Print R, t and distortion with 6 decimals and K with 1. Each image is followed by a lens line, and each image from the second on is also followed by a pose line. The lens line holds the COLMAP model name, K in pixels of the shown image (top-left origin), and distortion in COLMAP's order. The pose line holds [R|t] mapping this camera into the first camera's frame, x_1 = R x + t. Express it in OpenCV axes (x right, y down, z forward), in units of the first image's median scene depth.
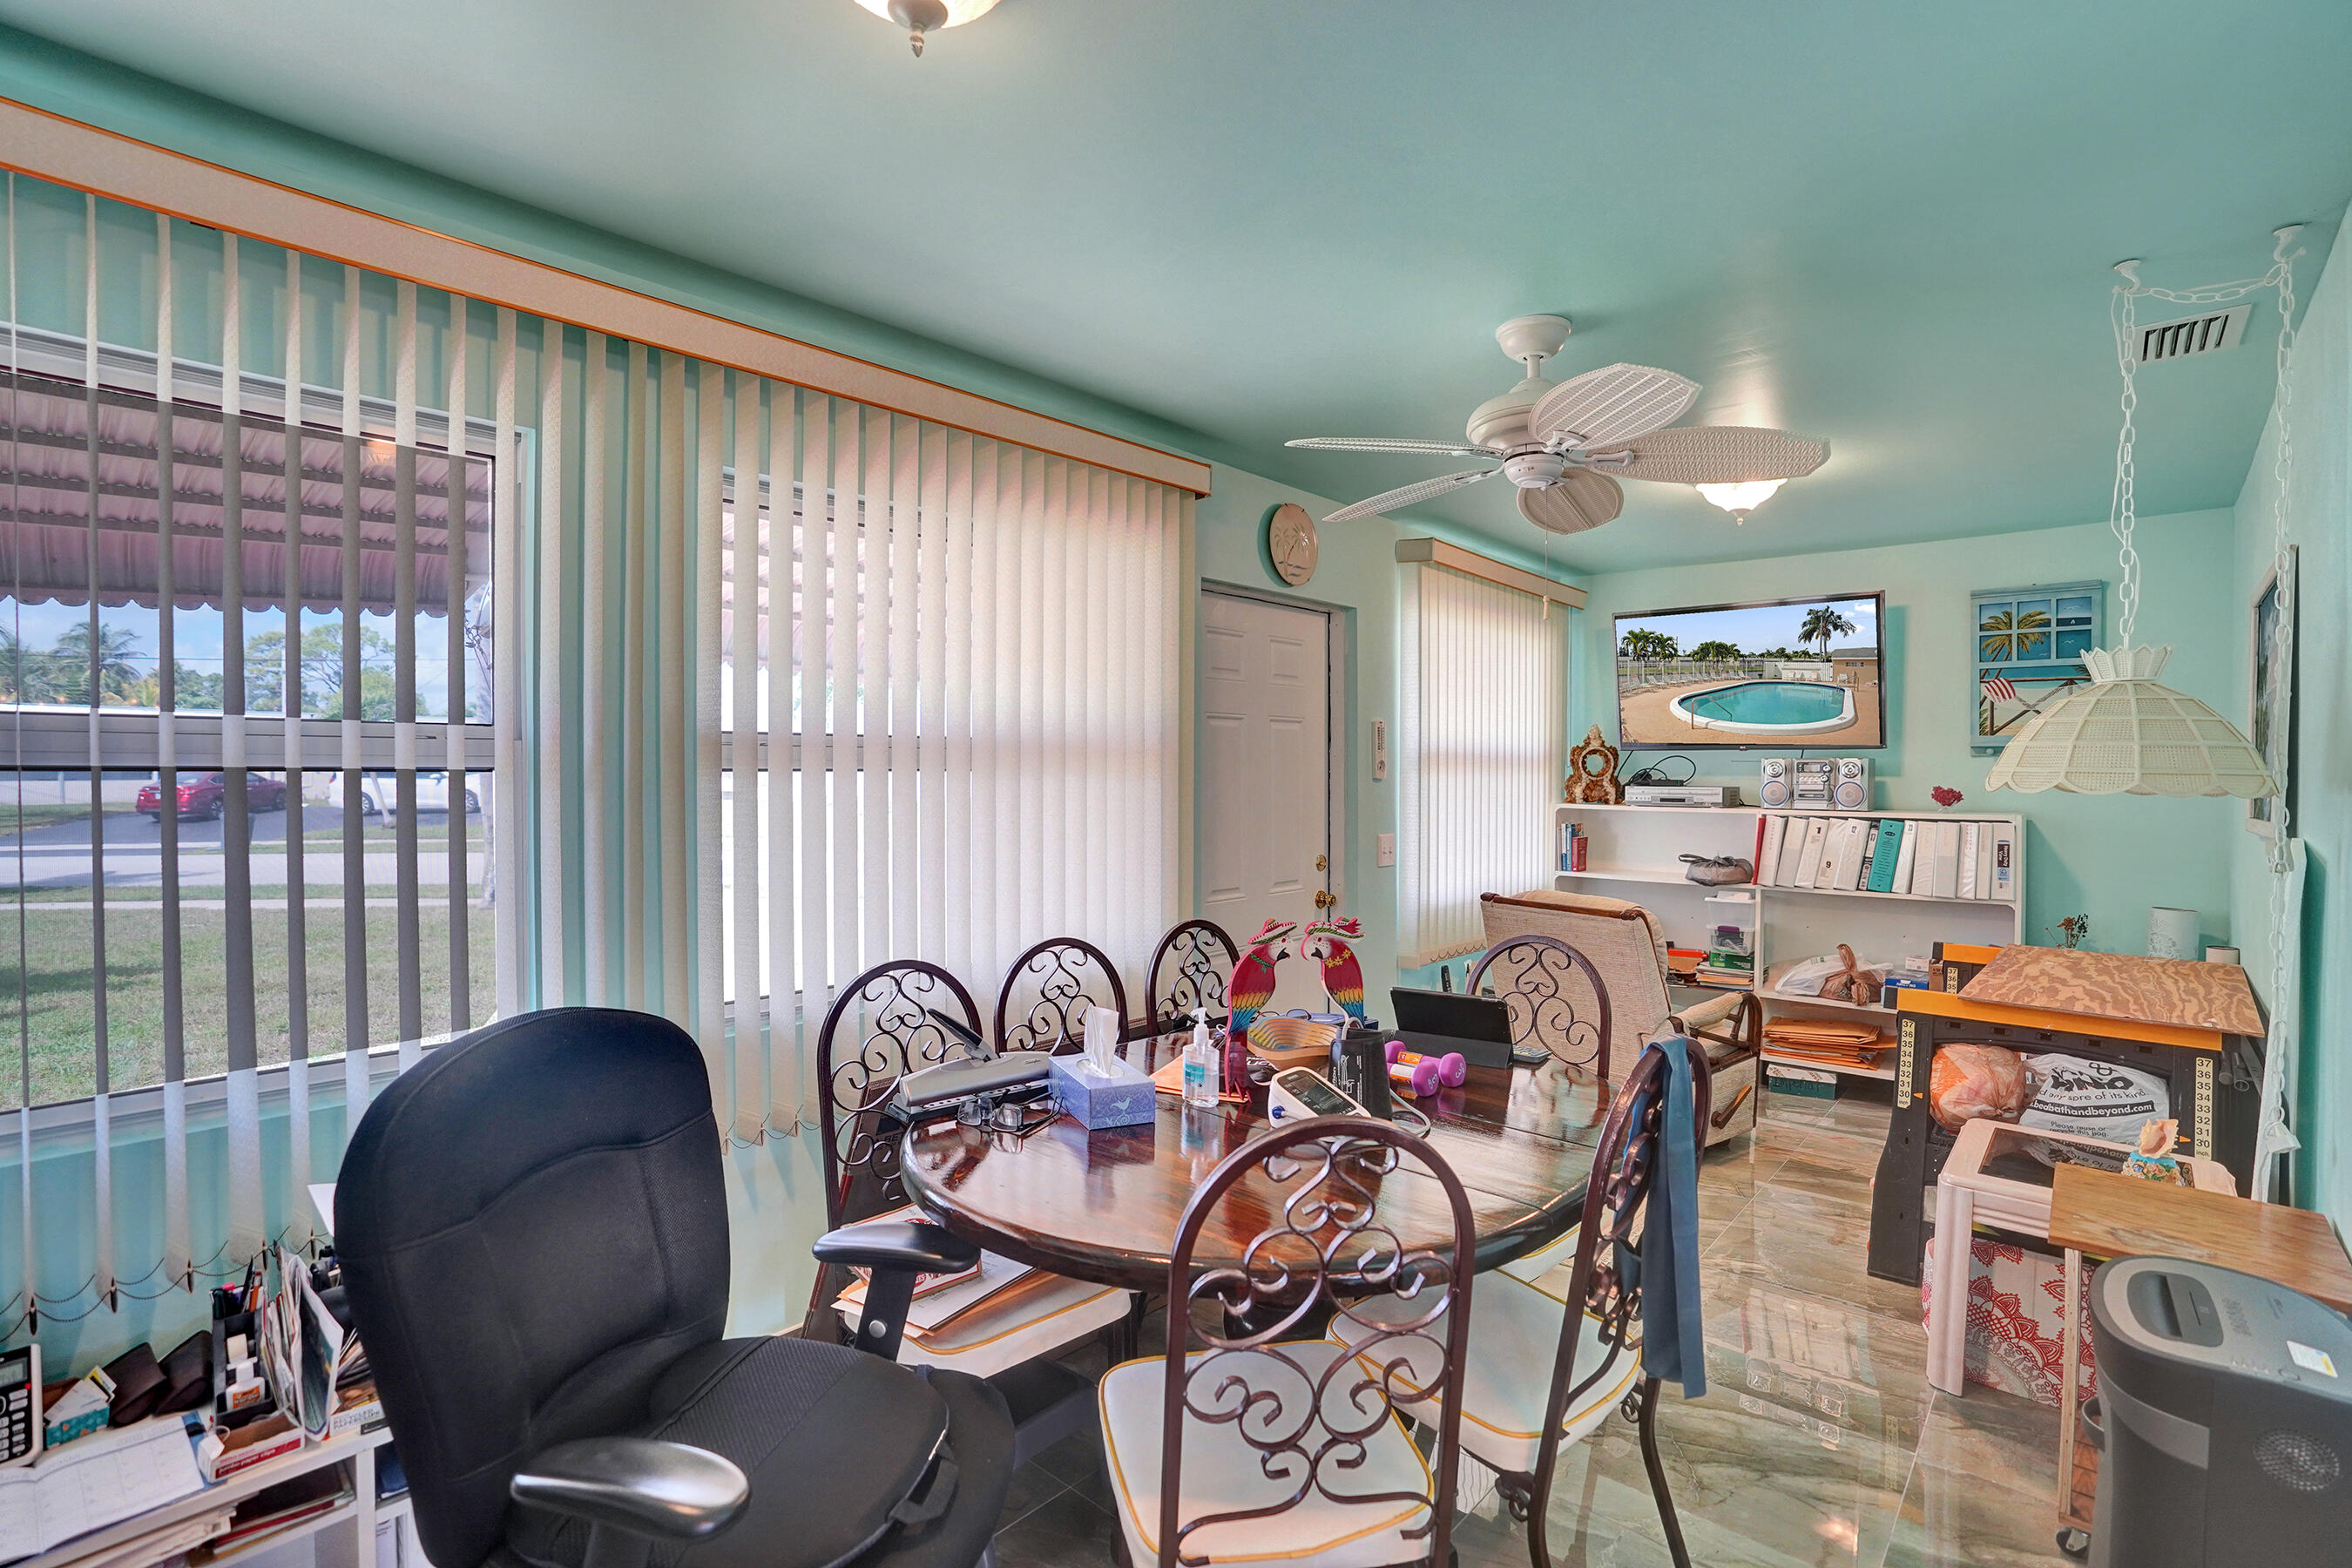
lens RADIAL K [[1091.4, 0, 1170.0], [0, 1091.4, 783.8], [0, 0, 1]] dist [-0.077276, 0.031829]
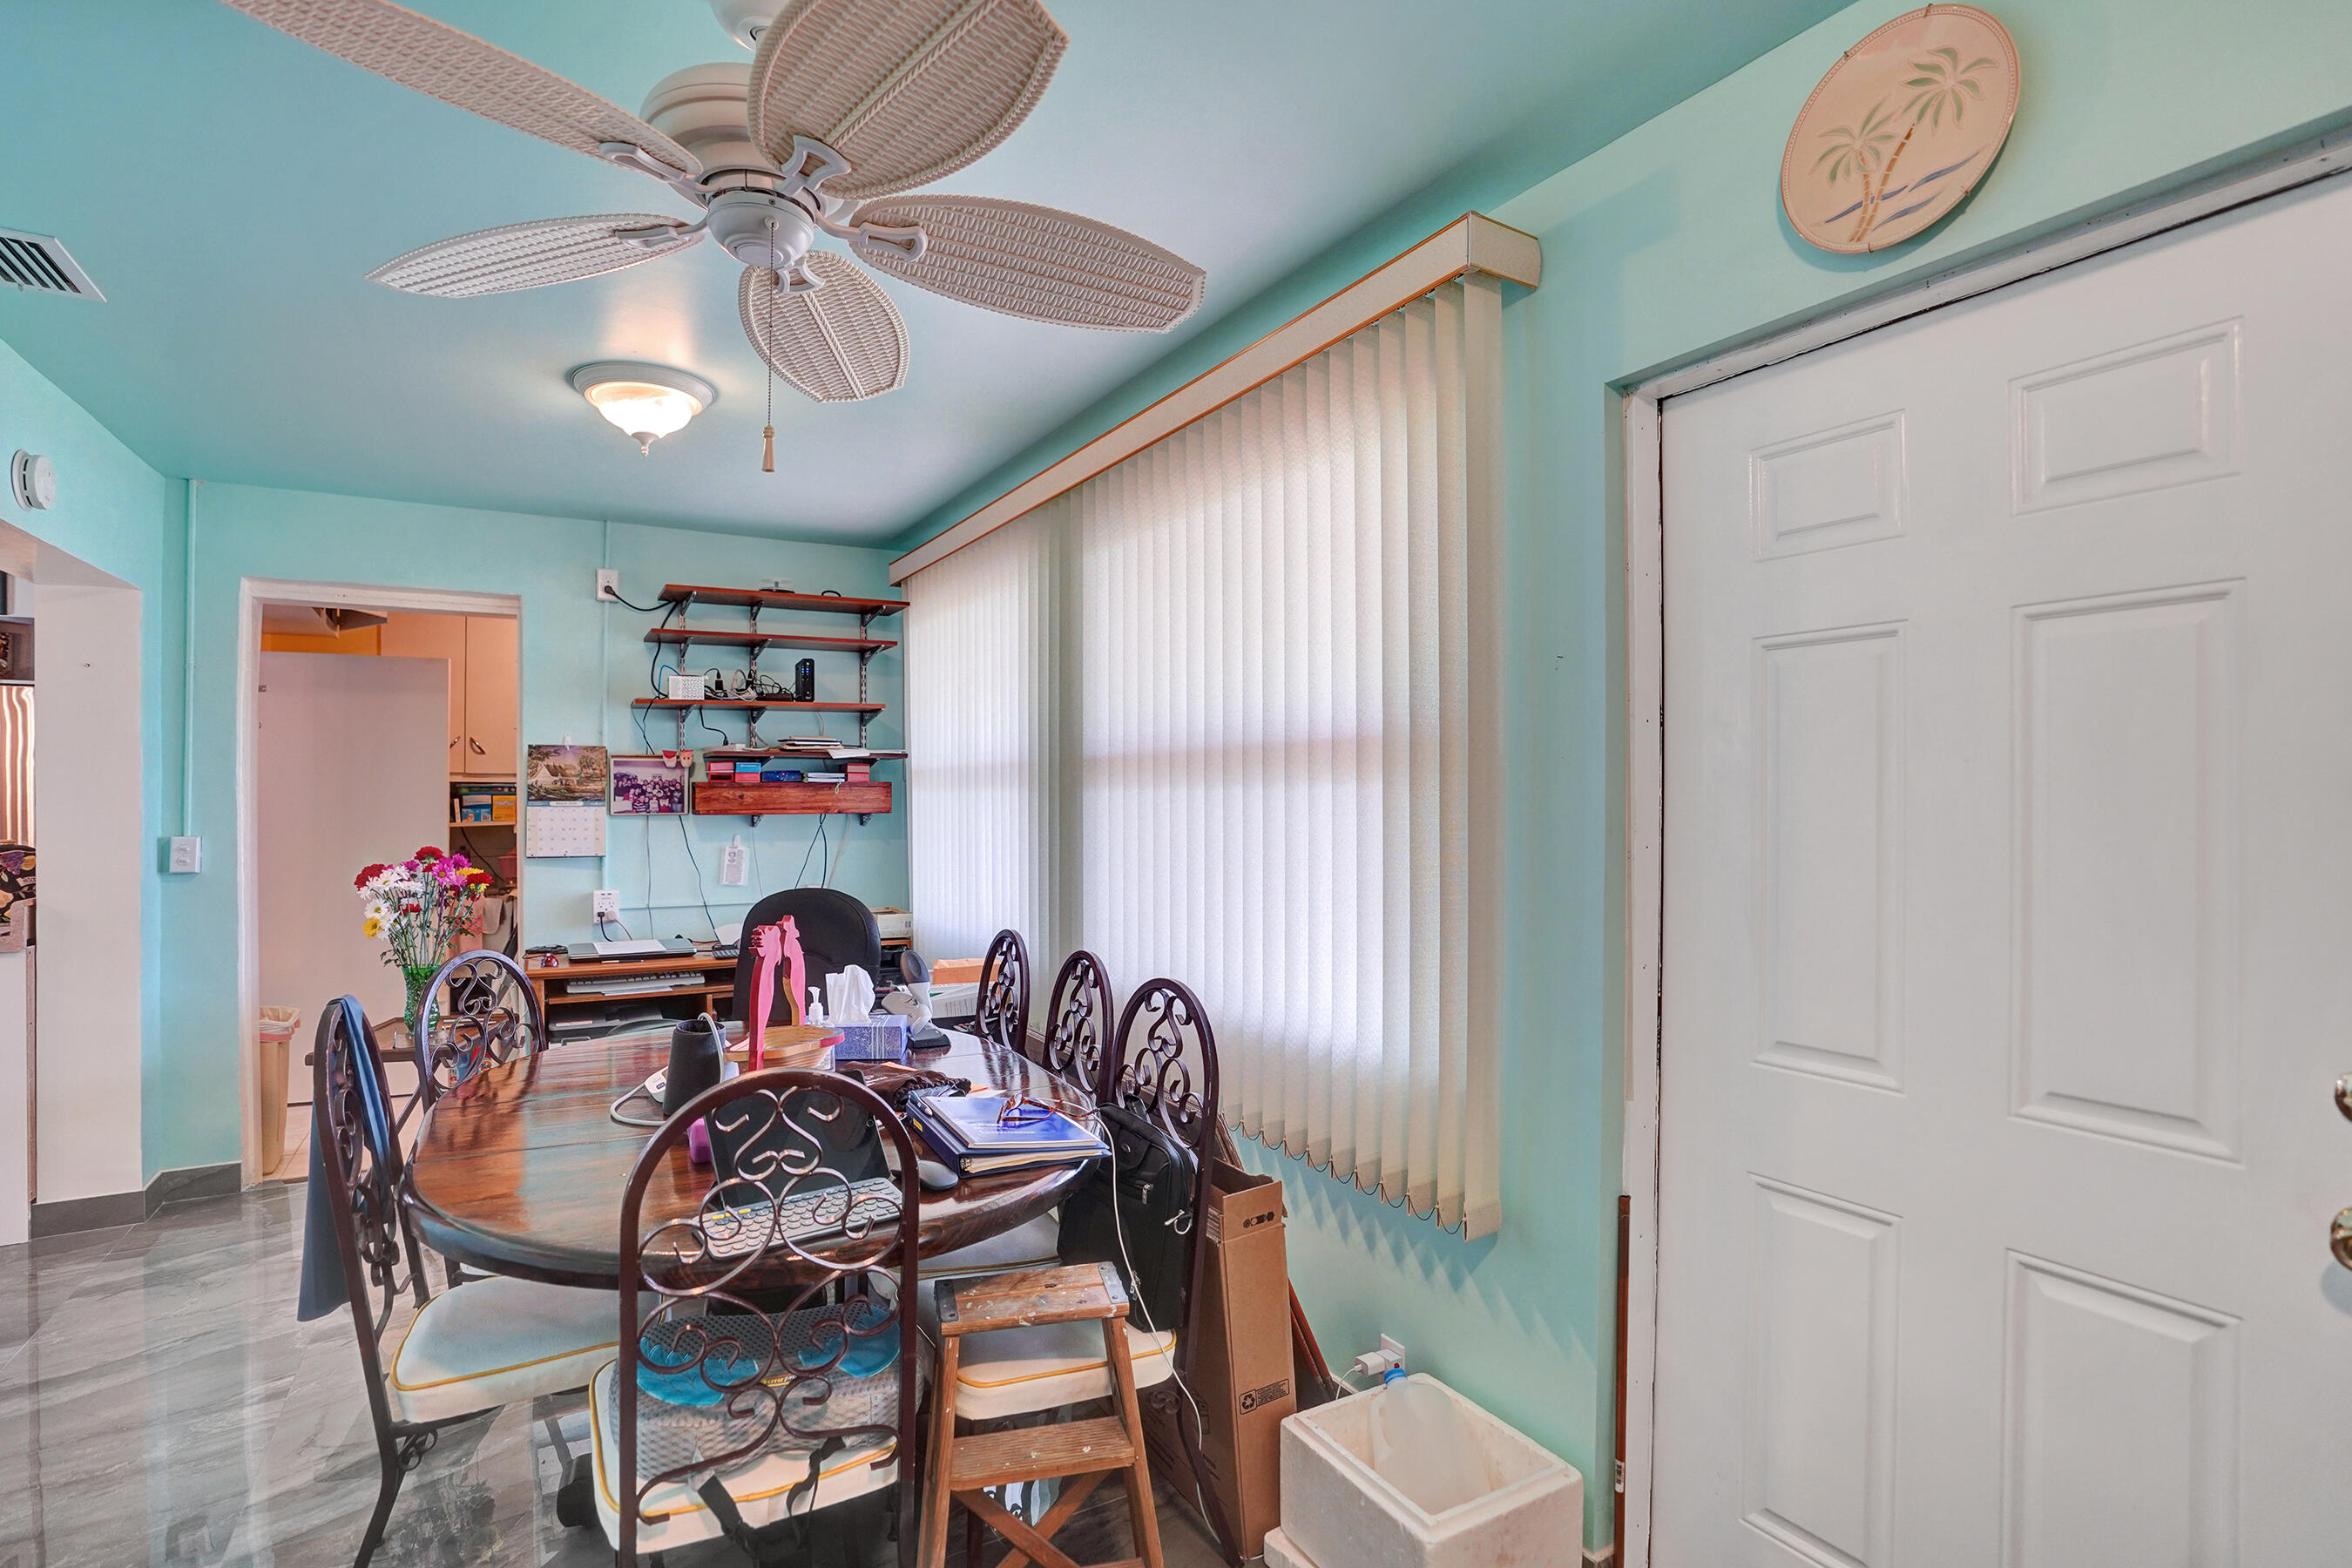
lens RADIAL K [[1112.2, 0, 1164.6], [0, 1112.2, 779.9], [0, 0, 1]] dist [-0.075931, 0.032185]
pose [[-0.291185, -0.011037, -0.956603, 0.533828], [-0.011038, 0.999906, -0.008177, -0.000624], [0.956603, 0.008178, -0.291279, 0.896900]]
